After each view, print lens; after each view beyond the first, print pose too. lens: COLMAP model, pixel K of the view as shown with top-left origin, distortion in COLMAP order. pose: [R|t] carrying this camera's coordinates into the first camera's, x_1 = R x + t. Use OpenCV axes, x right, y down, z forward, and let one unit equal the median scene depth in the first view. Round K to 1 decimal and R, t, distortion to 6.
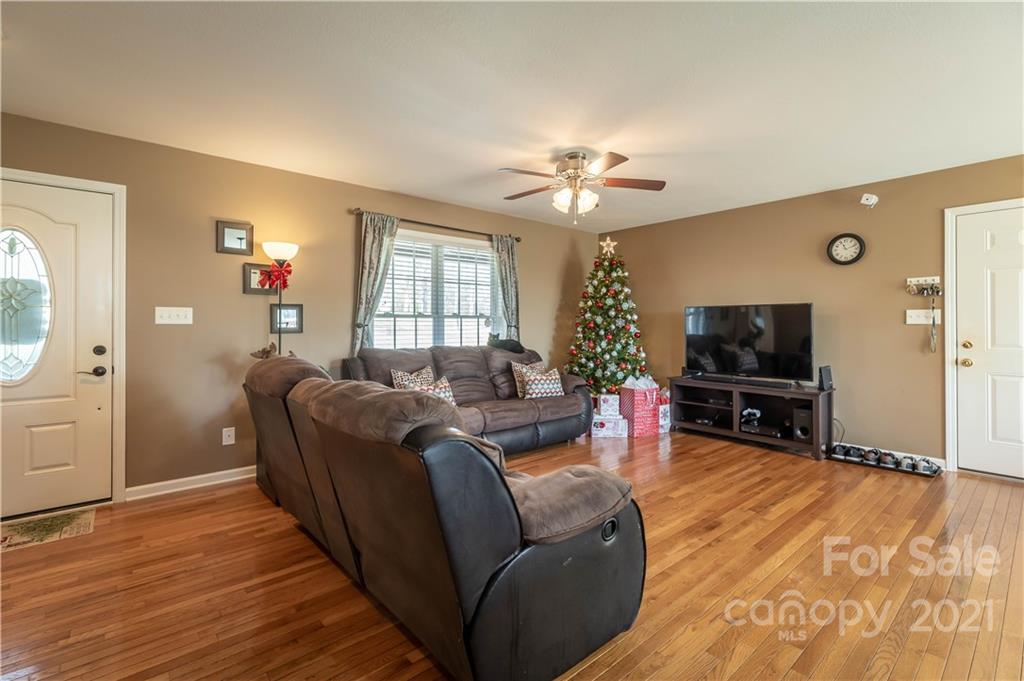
lens RADIAL K [[467.6, 0, 510.4], [0, 467.6, 320.9], [0, 0, 1]] dist [-0.000197, 0.001439]
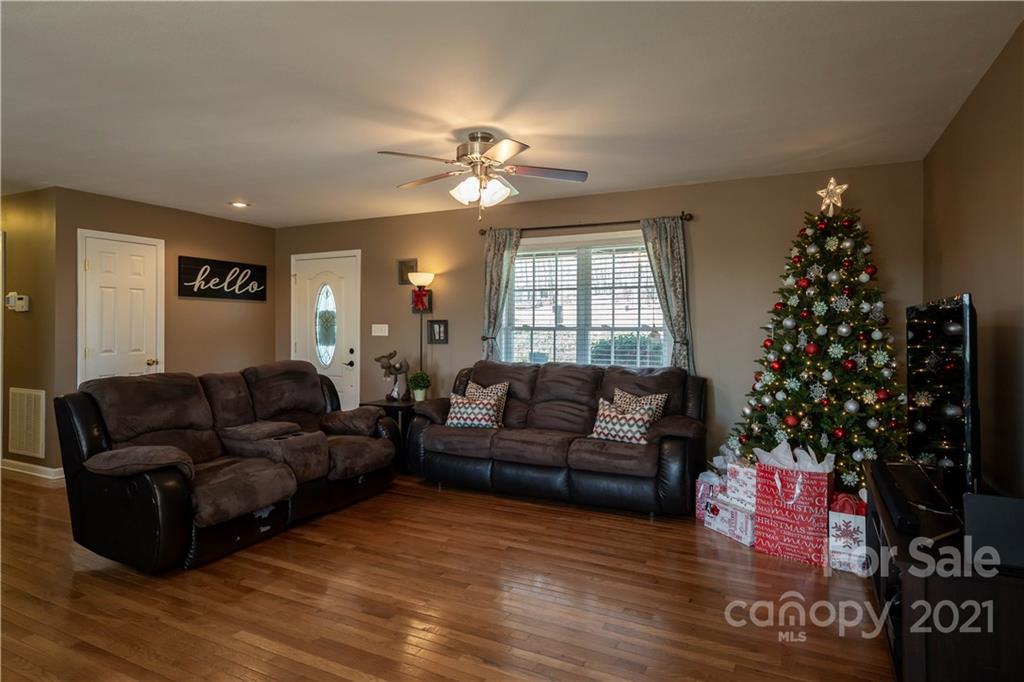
lens RADIAL K [[584.6, 0, 534.1], [0, 584.6, 324.4], [0, 0, 1]] dist [0.020337, -0.000180]
pose [[0.381715, -0.003924, -0.924272, 1.289710], [0.004620, 0.999987, -0.002337, -0.024614], [0.924269, -0.003378, 0.381728, 0.798489]]
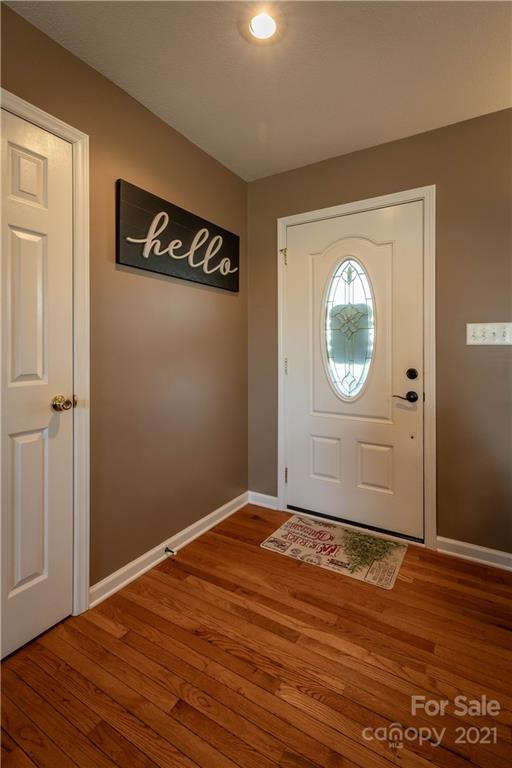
lens RADIAL K [[350.7, 0, 272.6], [0, 350.7, 348.4], [0, 0, 1]] dist [-0.000197, 0.001439]
pose [[0.326066, 0.000823, -0.945347, -0.314831], [0.005508, 0.999981, 0.002771, 0.009253], [0.945331, -0.006111, 0.326055, 0.513585]]
